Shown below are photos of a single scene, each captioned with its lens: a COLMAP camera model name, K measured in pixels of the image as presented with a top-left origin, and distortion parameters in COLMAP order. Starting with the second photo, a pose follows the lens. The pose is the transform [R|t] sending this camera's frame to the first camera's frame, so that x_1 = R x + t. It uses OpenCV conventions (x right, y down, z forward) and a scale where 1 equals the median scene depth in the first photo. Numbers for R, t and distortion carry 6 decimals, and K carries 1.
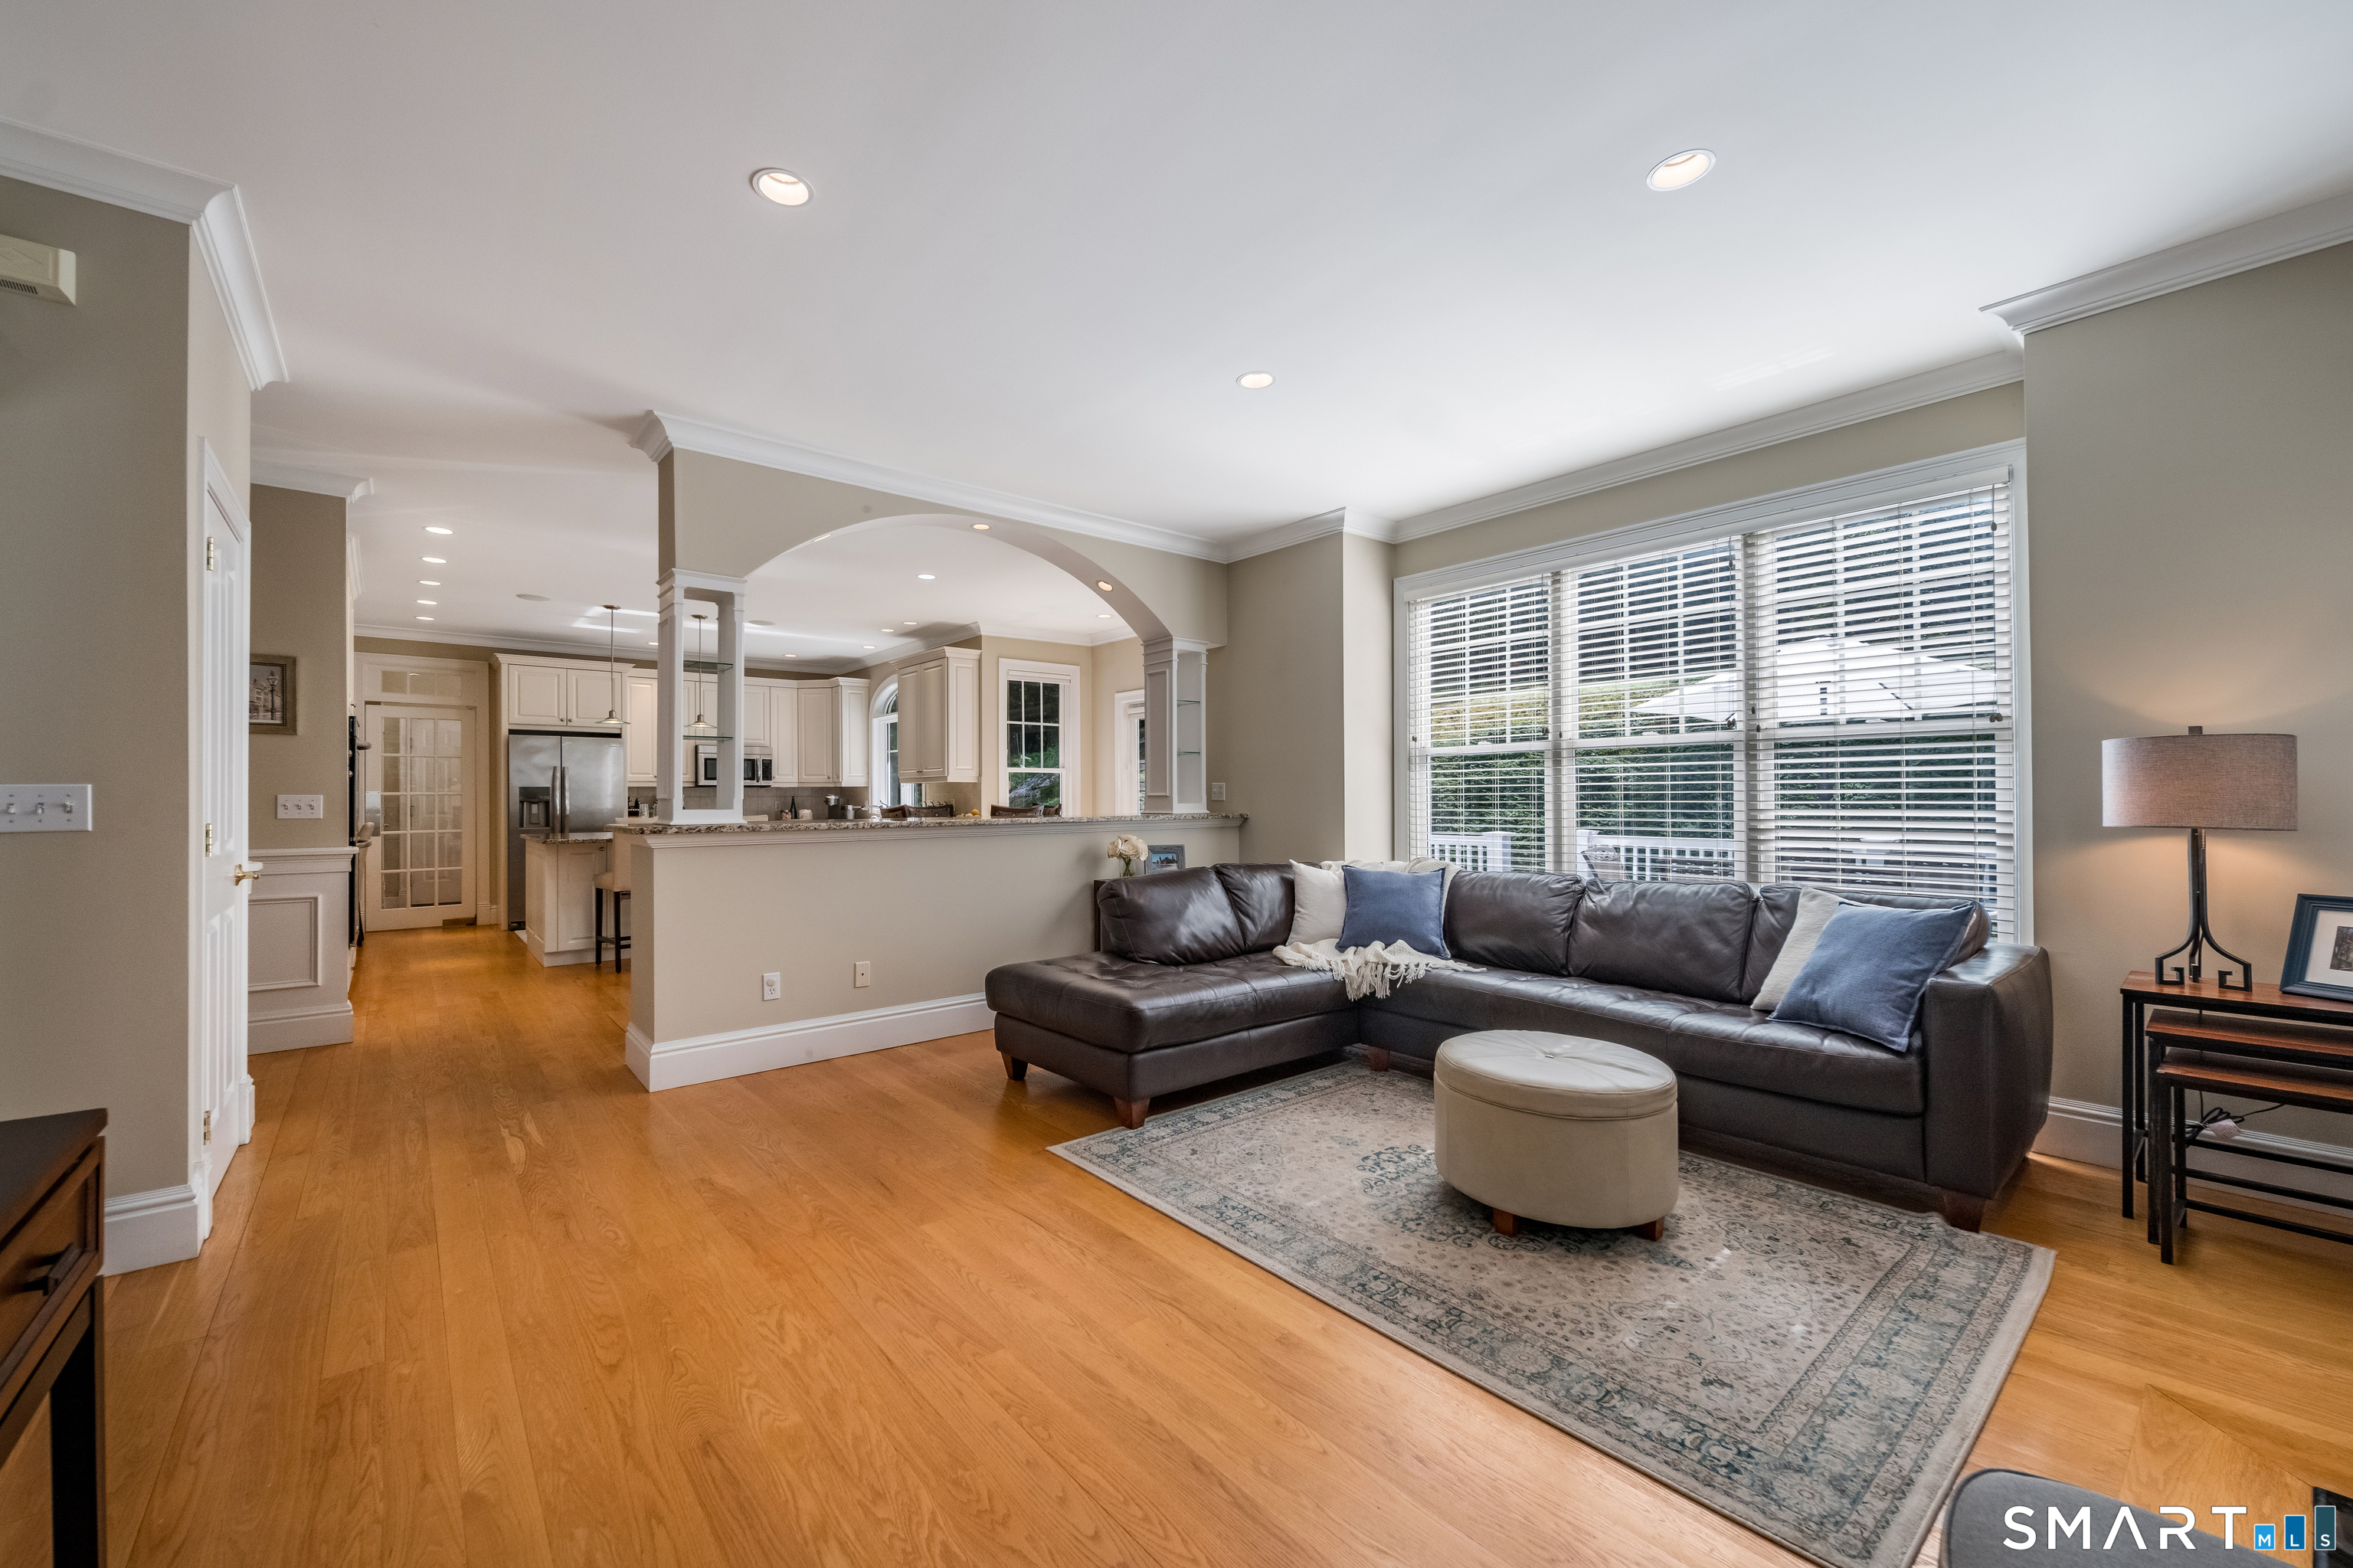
lens RADIAL K [[948.6, 0, 1155.1], [0, 948.6, 794.2], [0, 0, 1]] dist [0.000670, -0.001095]
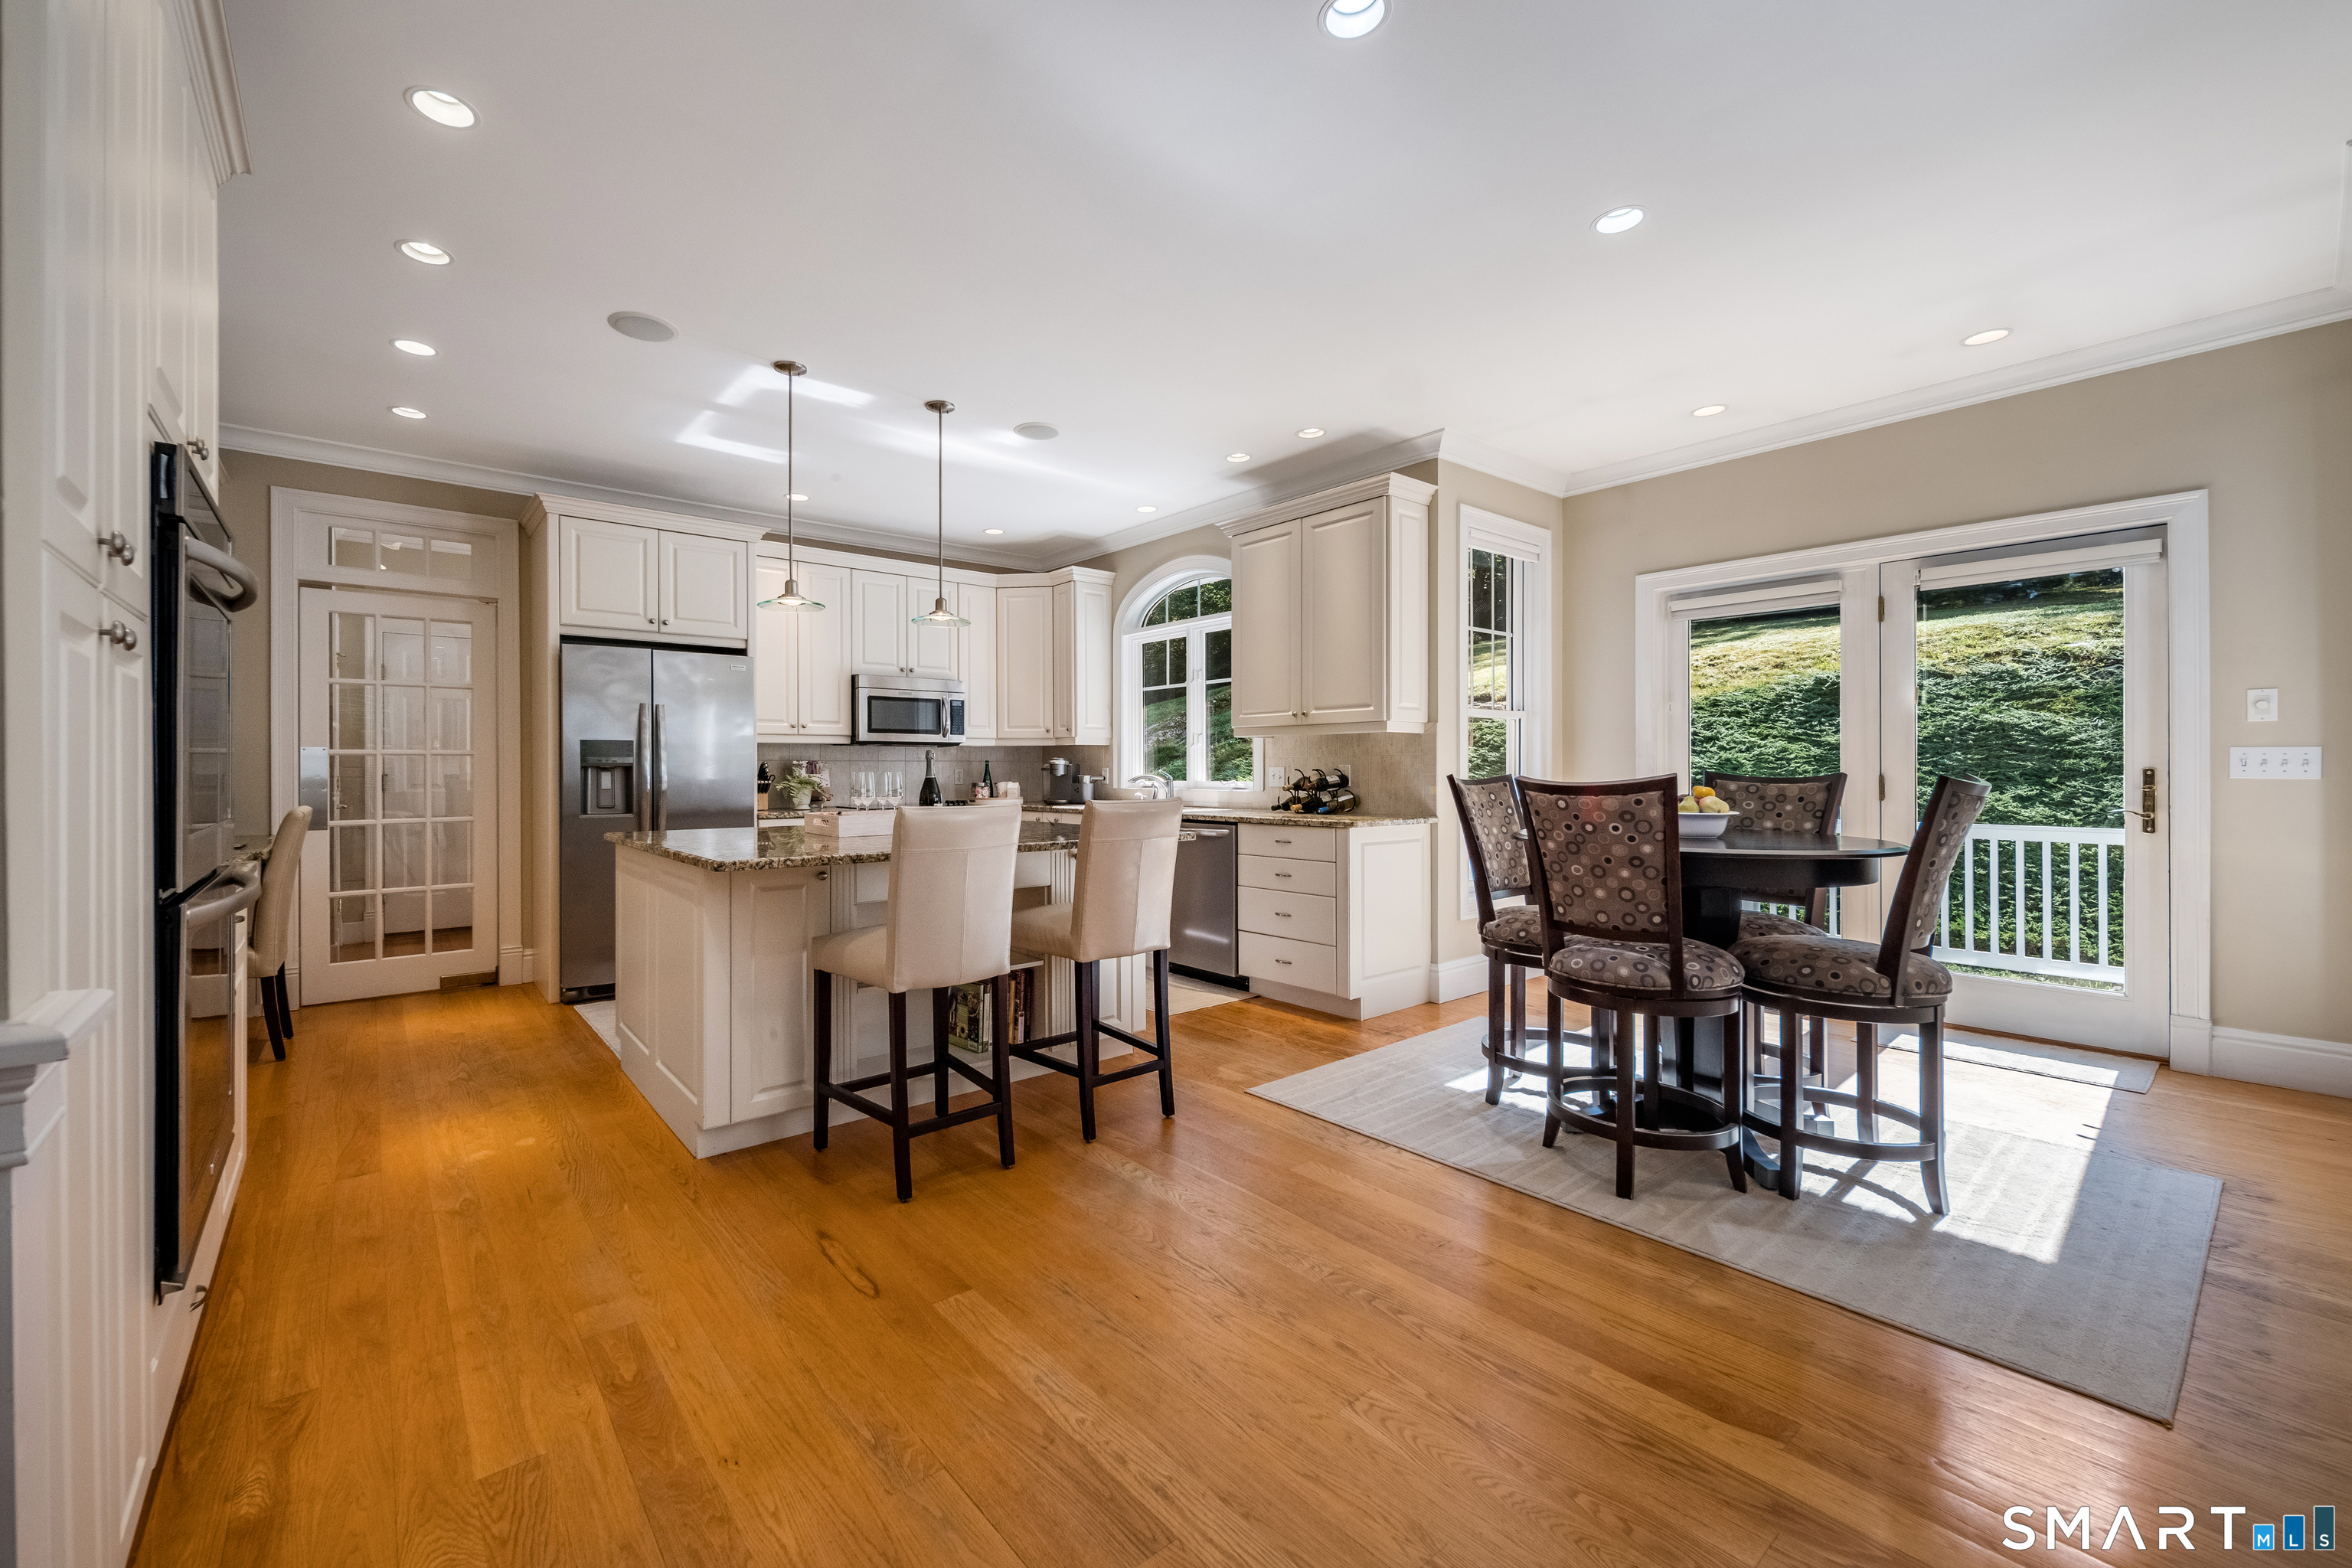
lens RADIAL K [[970.6, 0, 1102.0], [0, 970.6, 770.7], [0, 0, 1]] dist [0.014538, 0.000009]
pose [[0.999594, 0.005460, -0.027957, -0.336449], [-0.005208, 0.999945, 0.009069, 0.002943], [0.028005, -0.008920, 0.999568, 0.424610]]
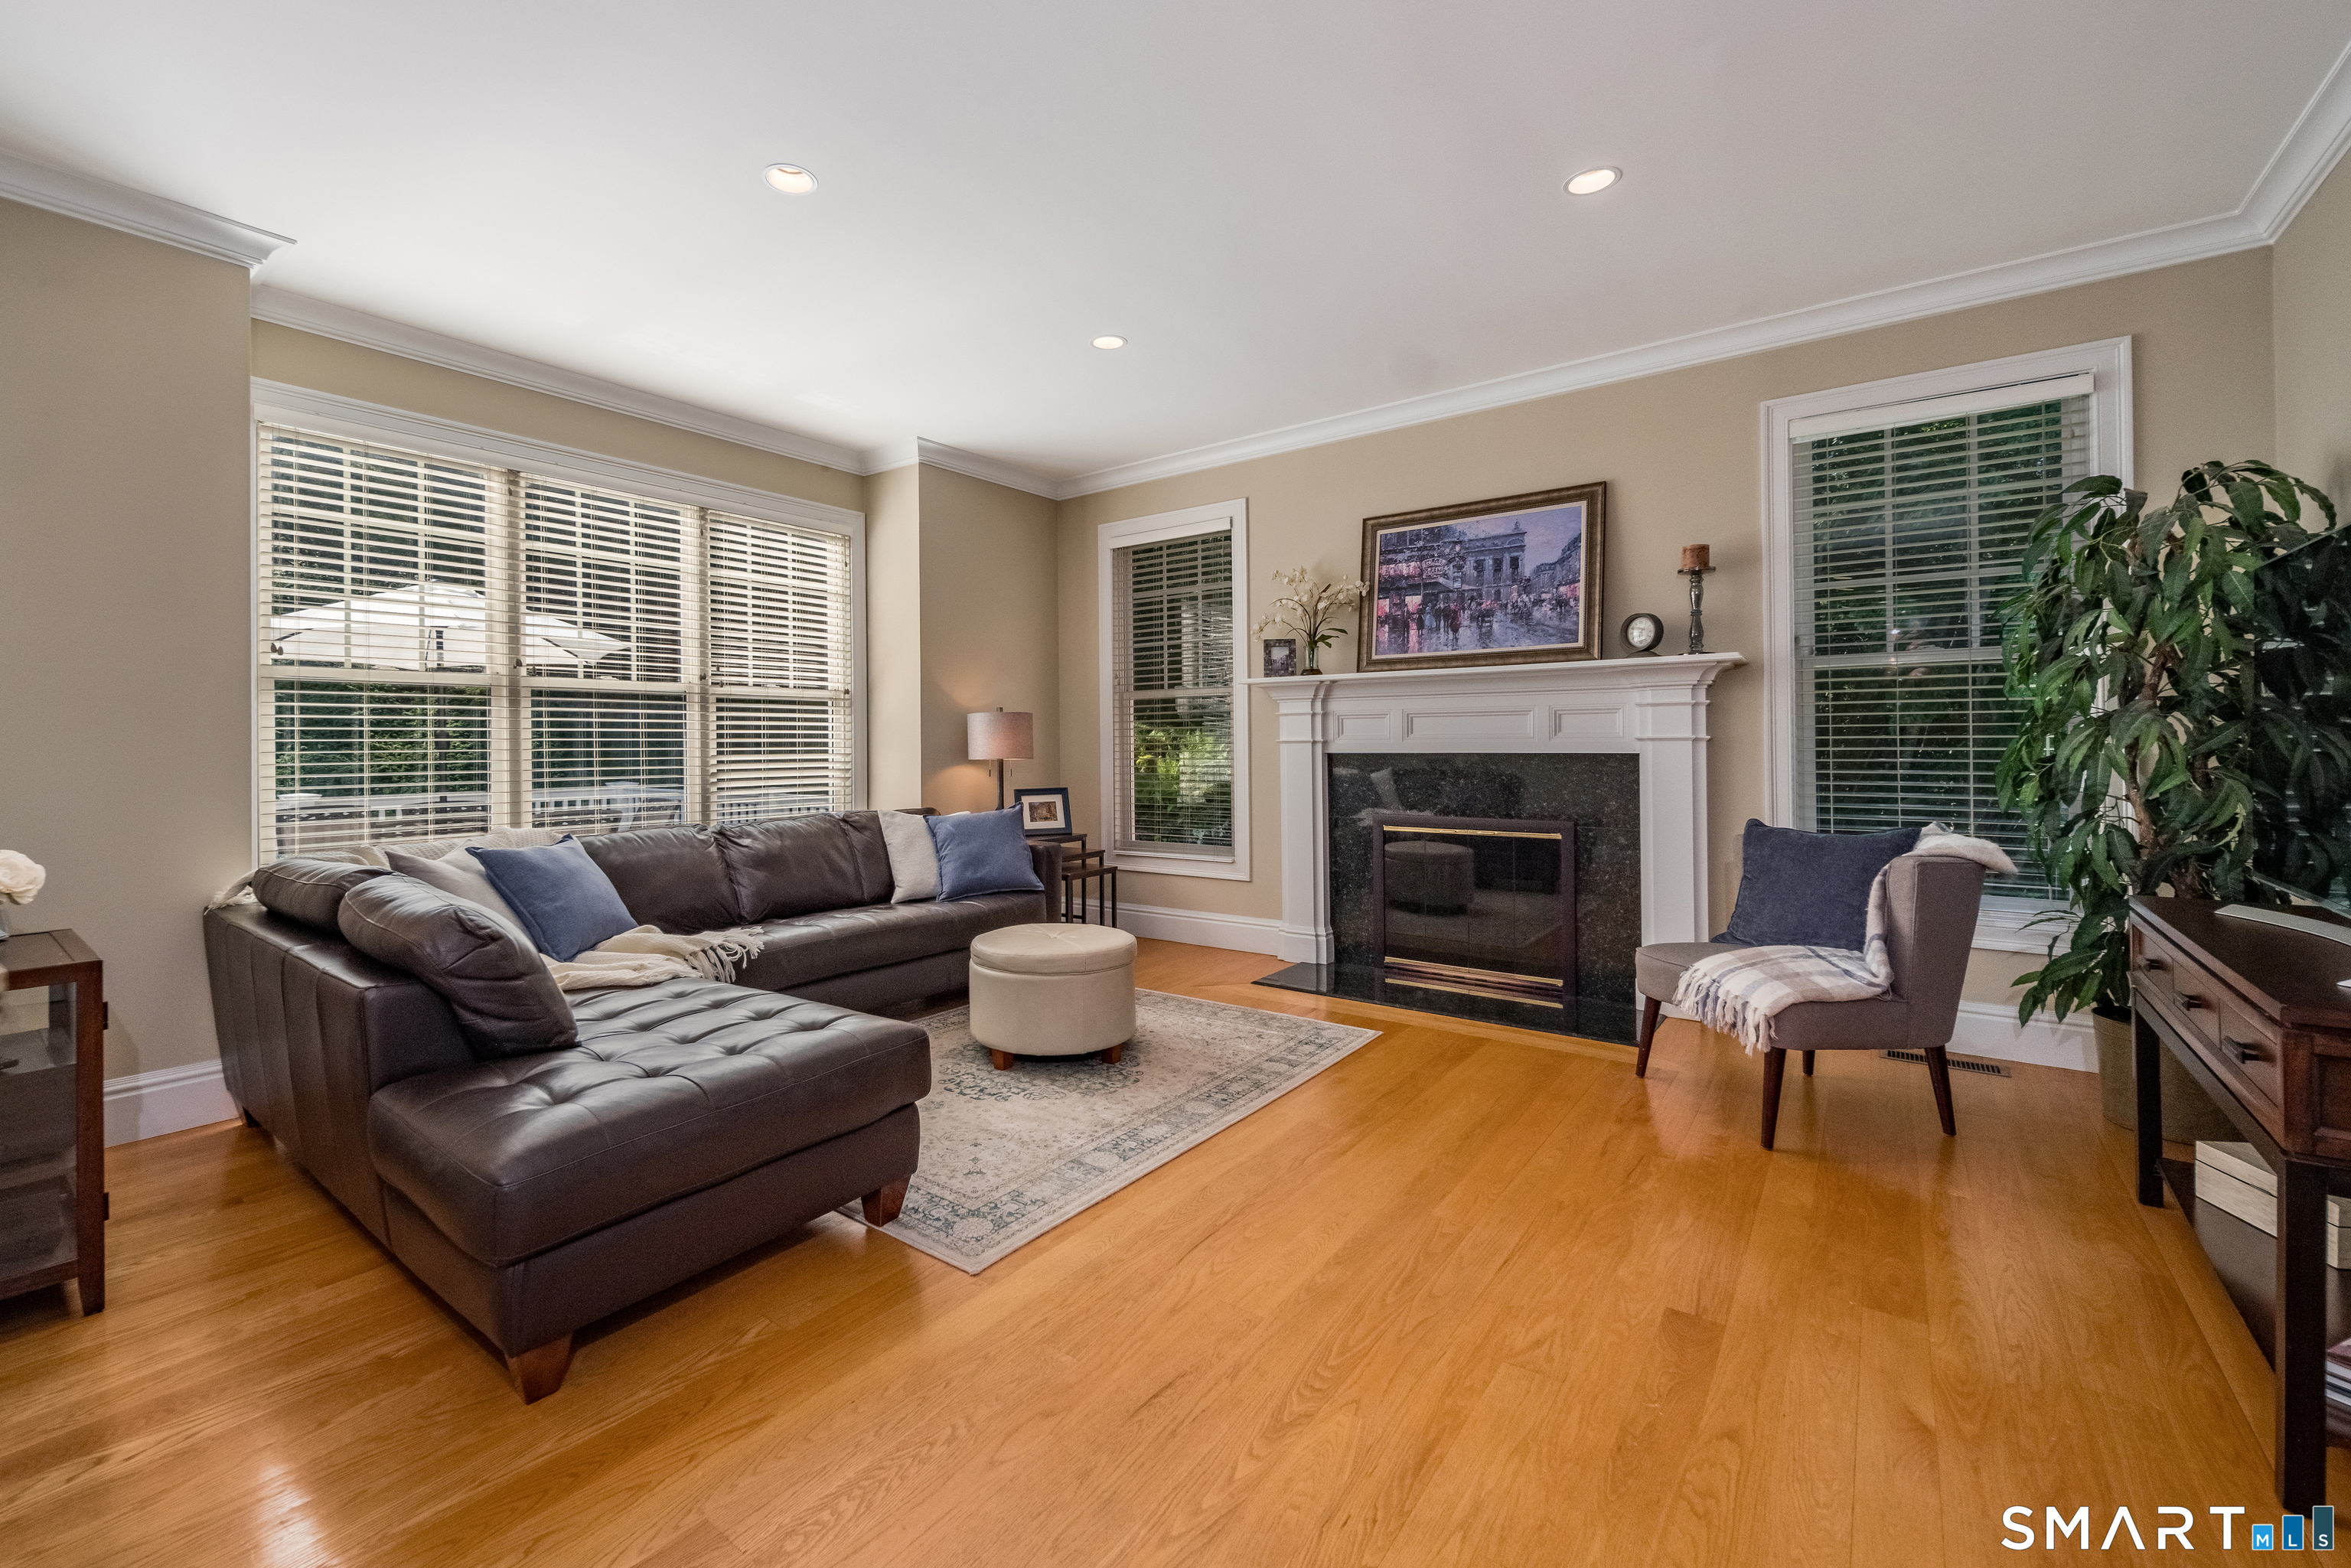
lens RADIAL K [[970.1, 0, 1123.9], [0, 970.1, 732.3], [0, 0, 1]] dist [0.014538, 0.000009]
pose [[-0.226680, 0.014118, 0.973867, -0.908621], [0.002155, 0.999900, -0.013994, 0.008704], [-0.973967, -0.001074, -0.226687, 1.189821]]
